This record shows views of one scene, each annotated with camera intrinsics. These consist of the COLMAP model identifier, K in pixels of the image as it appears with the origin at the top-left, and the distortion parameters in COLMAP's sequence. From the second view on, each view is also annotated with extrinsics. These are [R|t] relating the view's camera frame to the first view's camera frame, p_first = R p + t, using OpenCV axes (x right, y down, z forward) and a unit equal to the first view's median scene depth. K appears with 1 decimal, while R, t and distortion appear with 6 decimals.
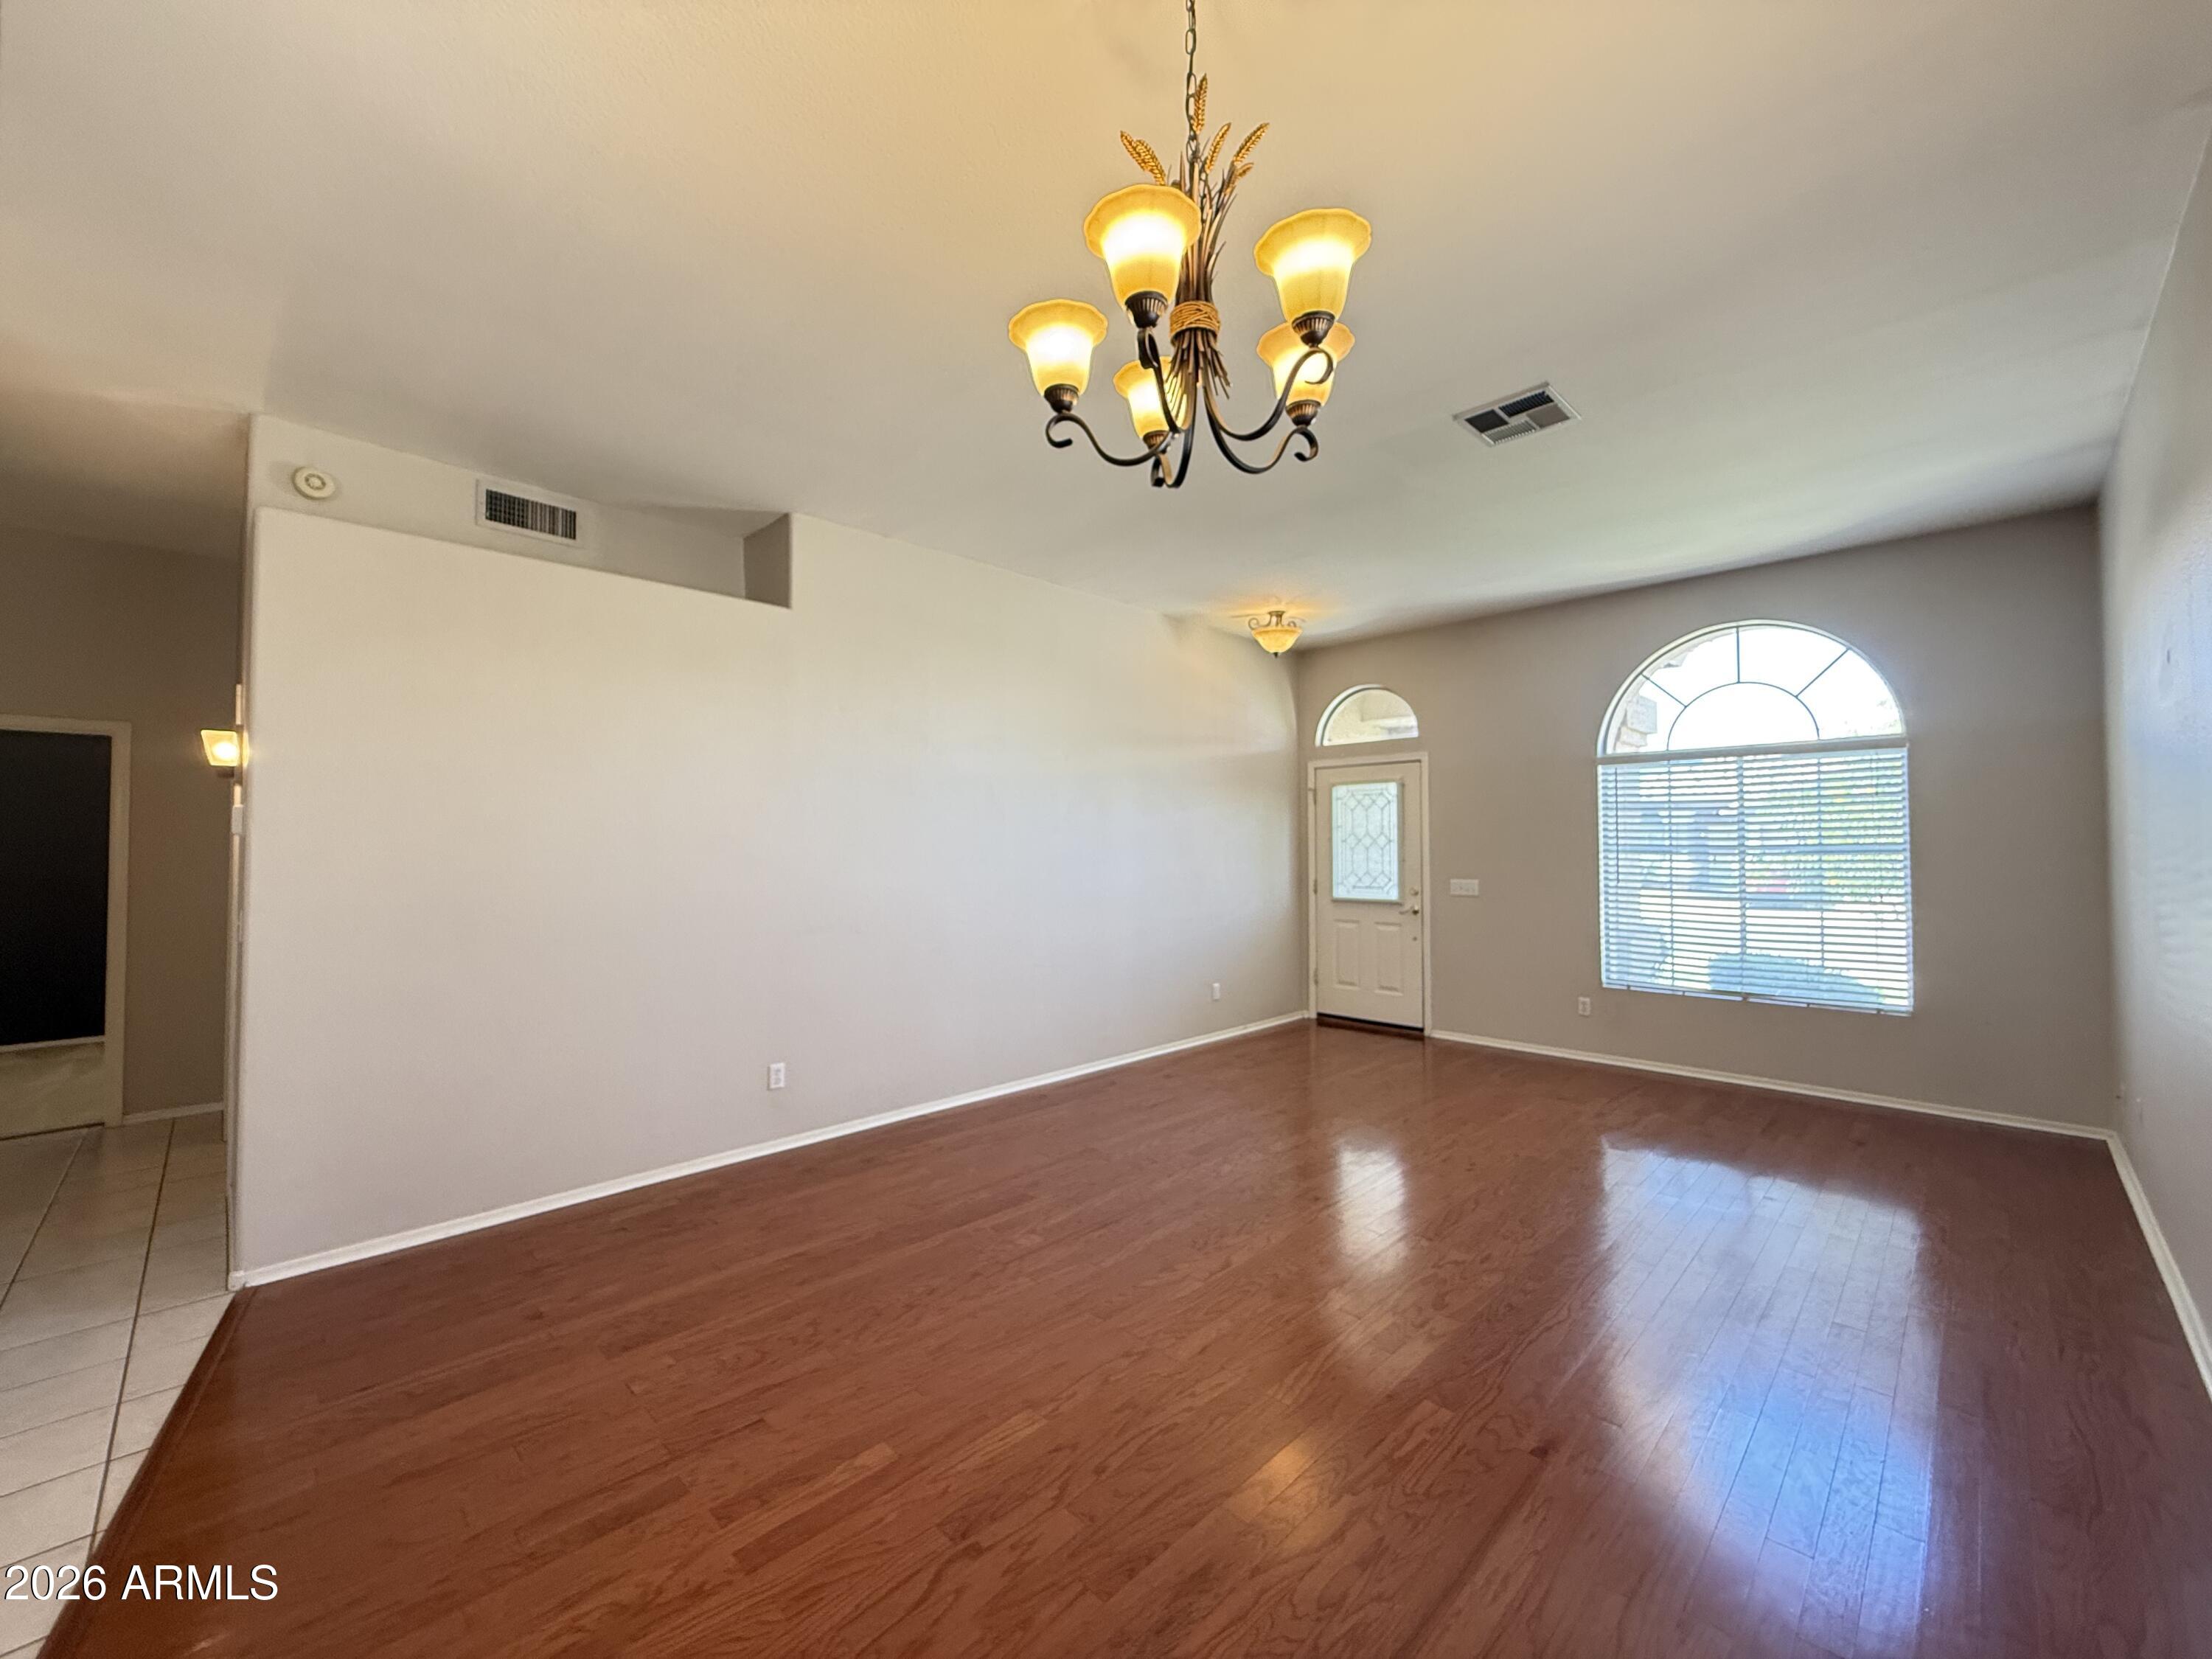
lens RADIAL K [[885.8, 0, 1095.3], [0, 885.8, 831.4], [0, 0, 1]] dist [-0.000666, -0.000312]
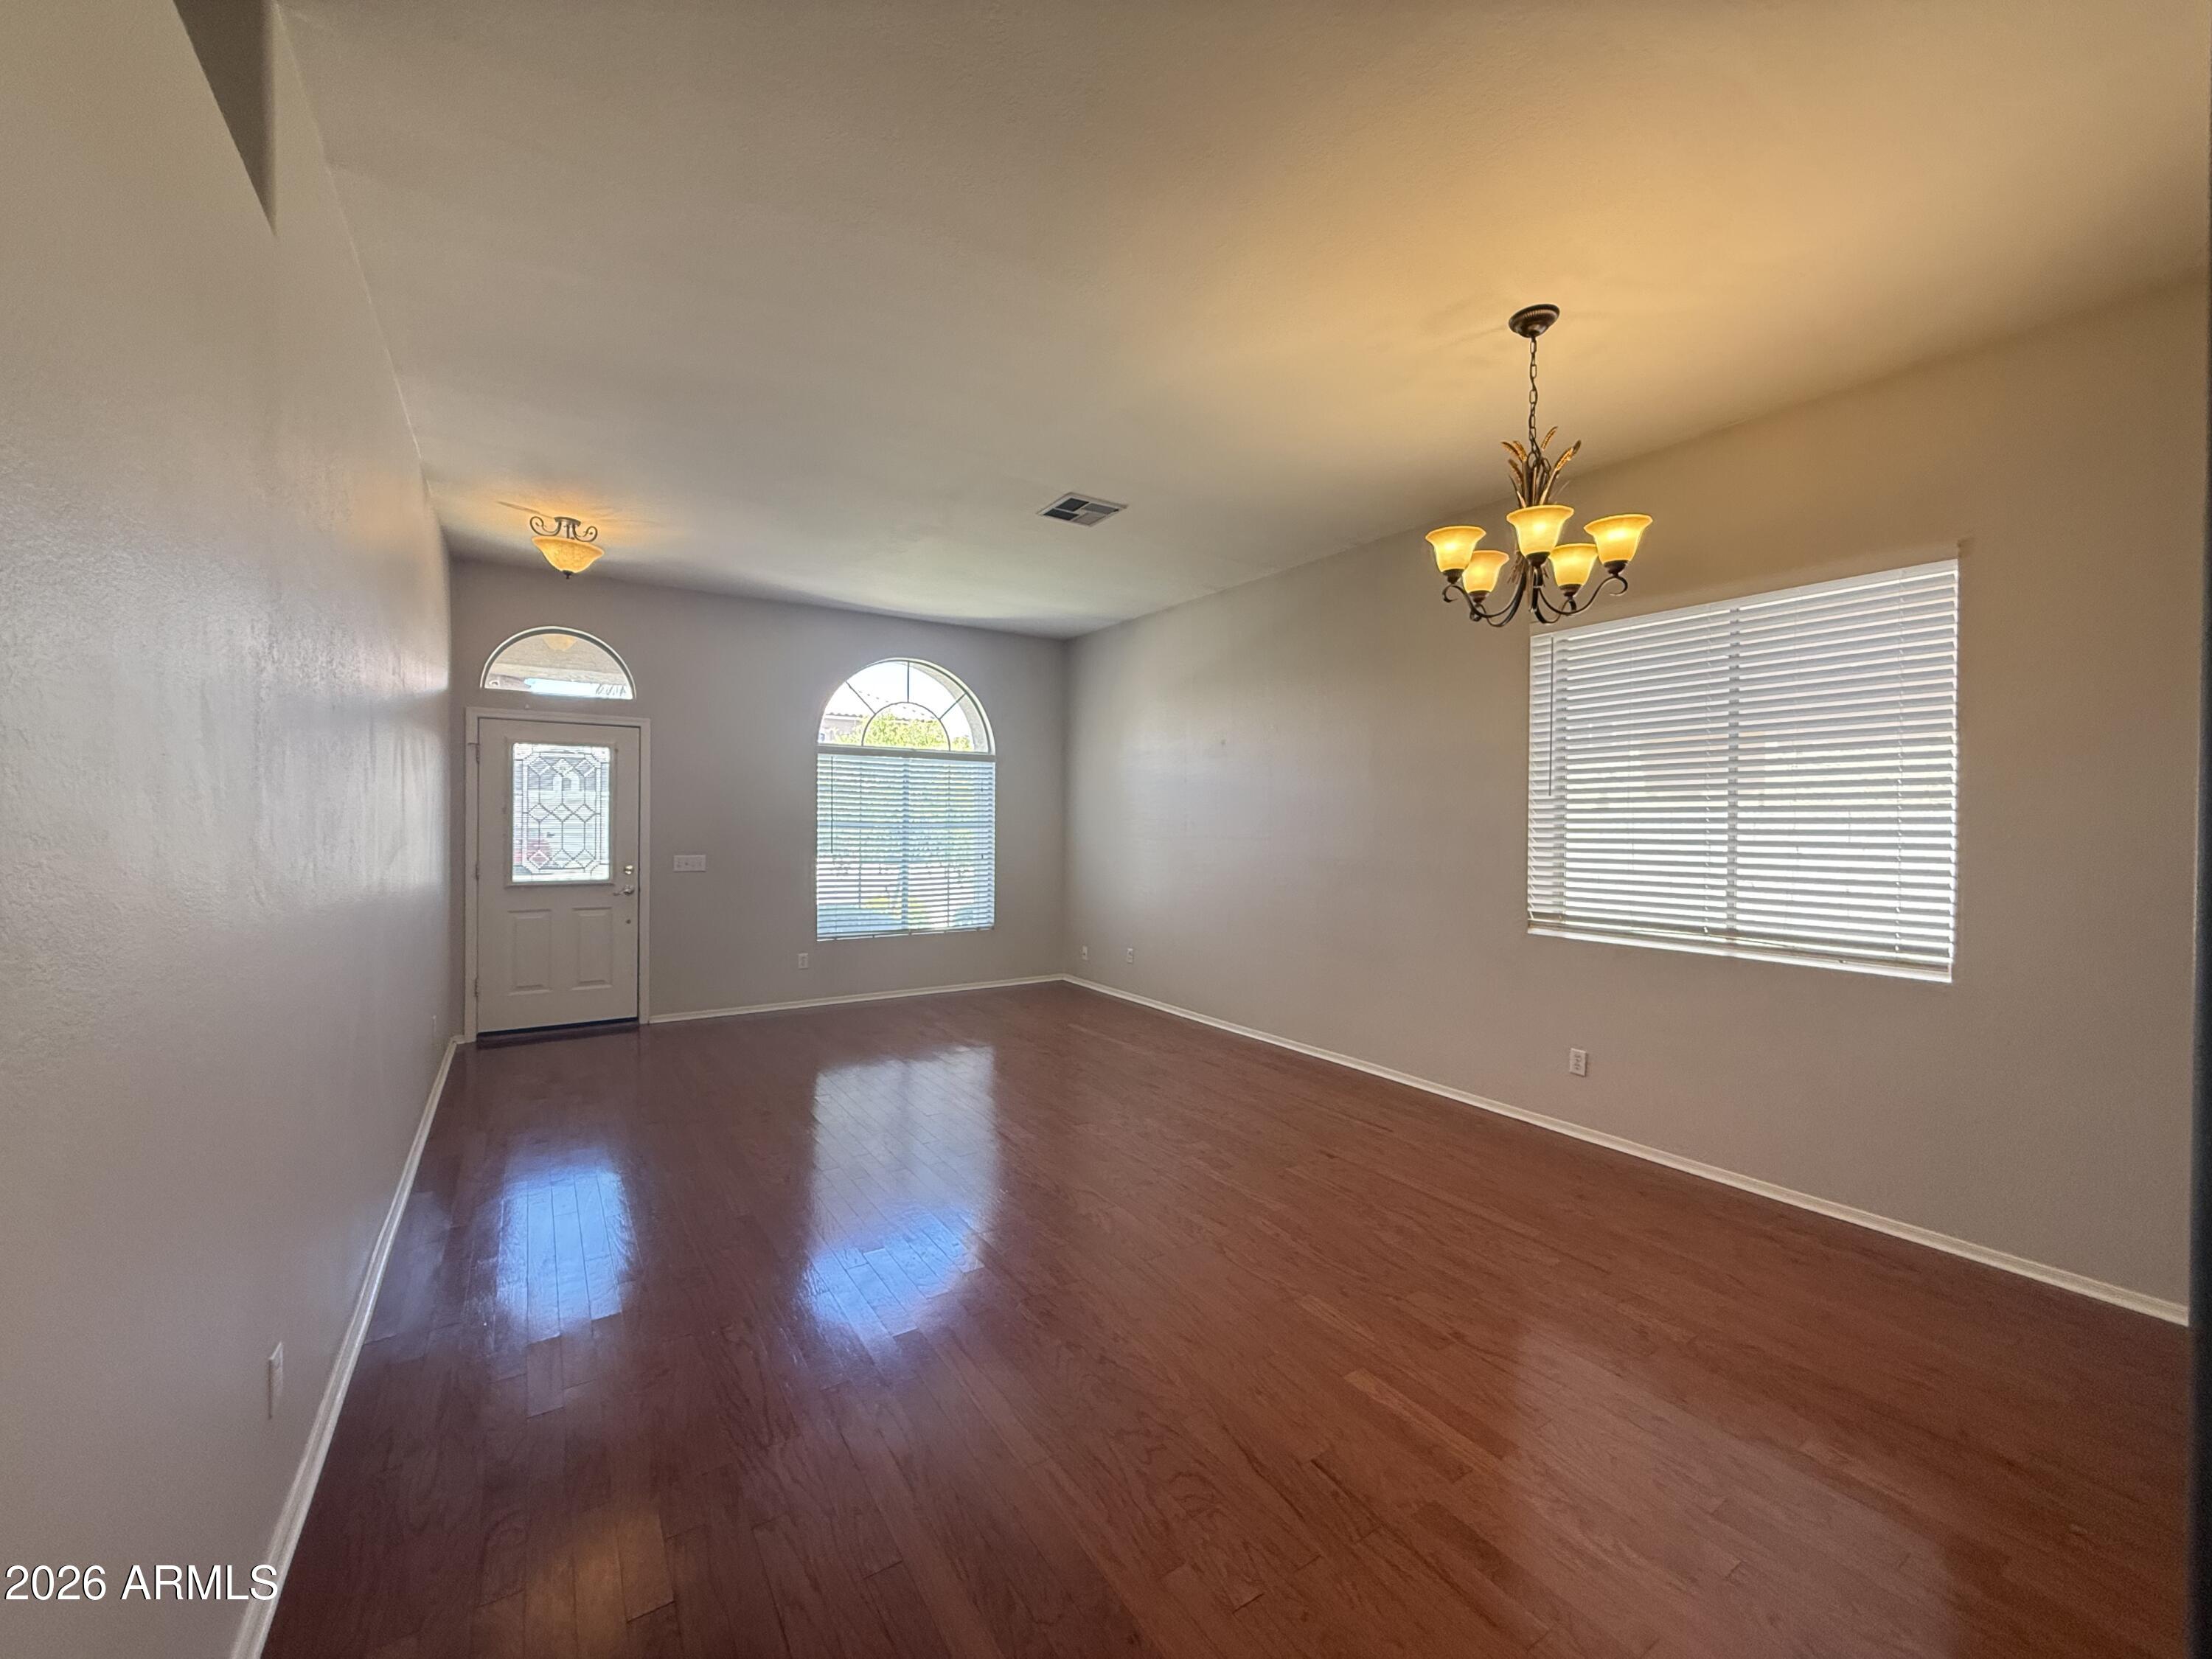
lens RADIAL K [[875.3, 0, 1106.0], [0, 875.3, 829.5], [0, 0, 1]] dist [-0.000560, -0.000060]
pose [[0.198445, -0.004294, 0.980103, -0.530108], [-0.026887, 0.999590, 0.009823, 0.005707], [-0.979743, -0.028302, 0.198248, 0.429261]]
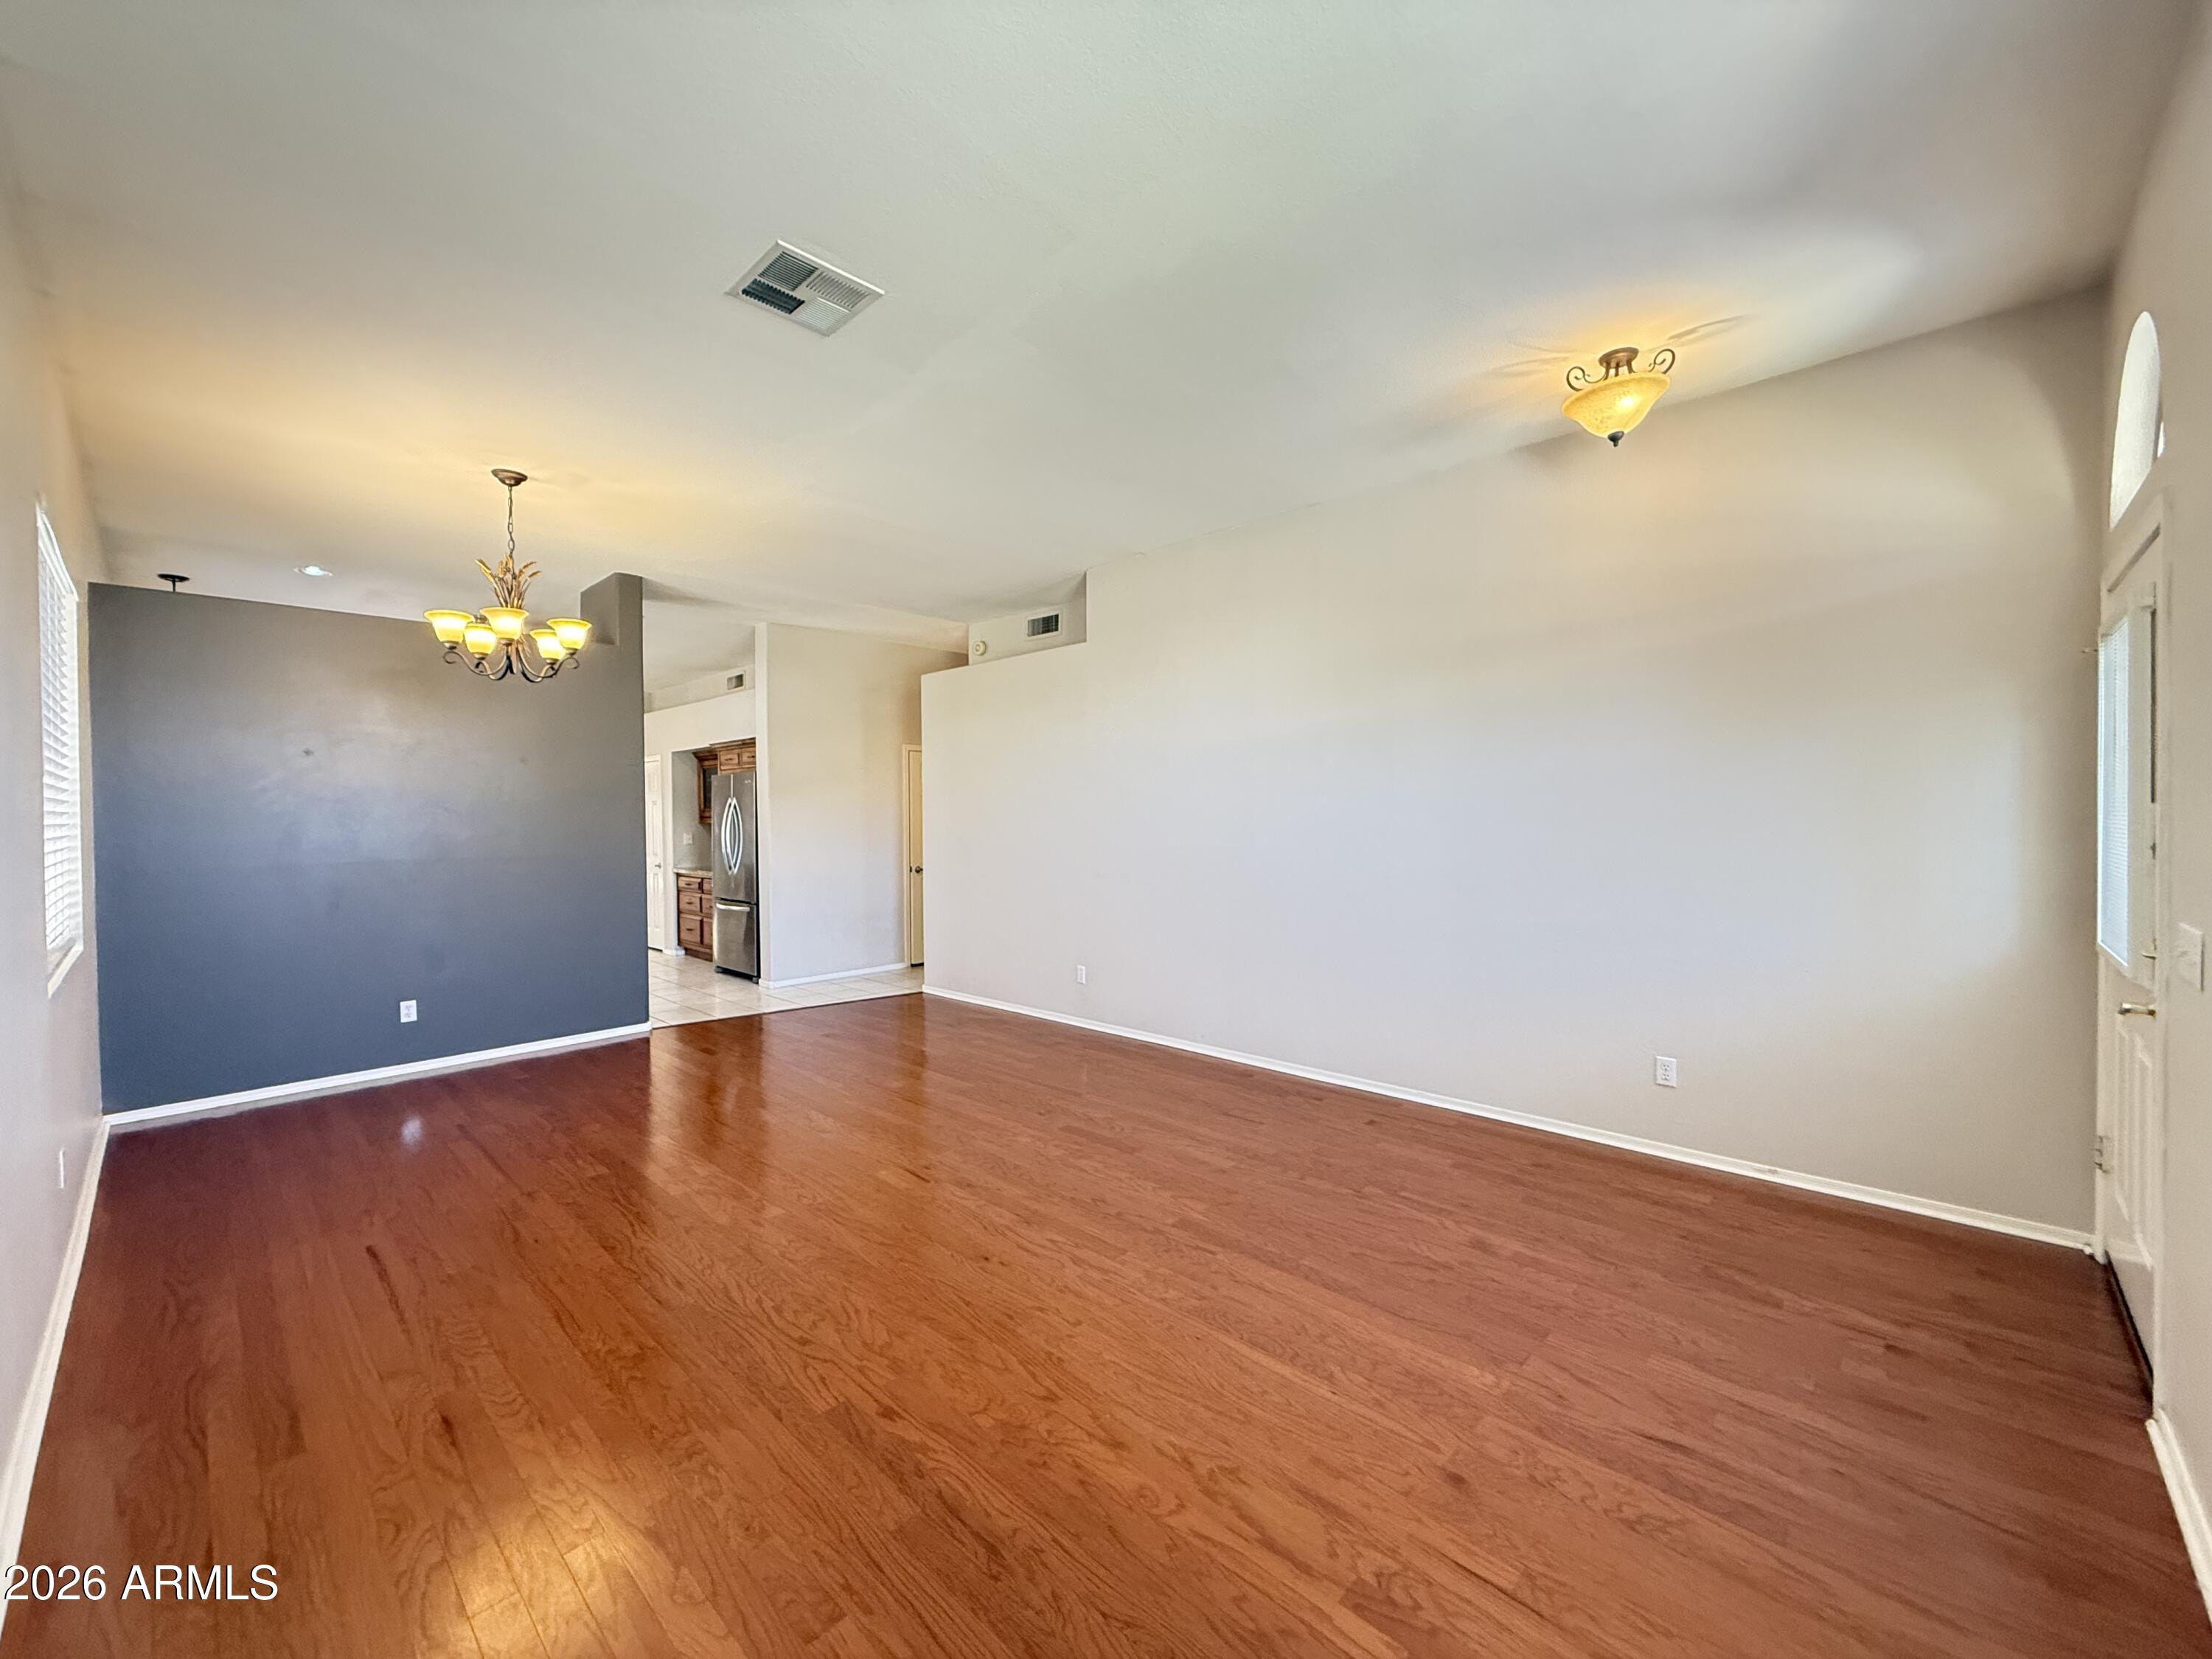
lens RADIAL K [[875.3, 0, 1106.0], [0, 875.3, 829.5], [0, 0, 1]] dist [-0.000560, -0.000060]
pose [[0.034034, 0.021841, -0.999182, 0.822058], [0.028291, 0.999339, 0.022808, 0.008629], [0.999020, -0.029045, 0.033393, 0.780047]]
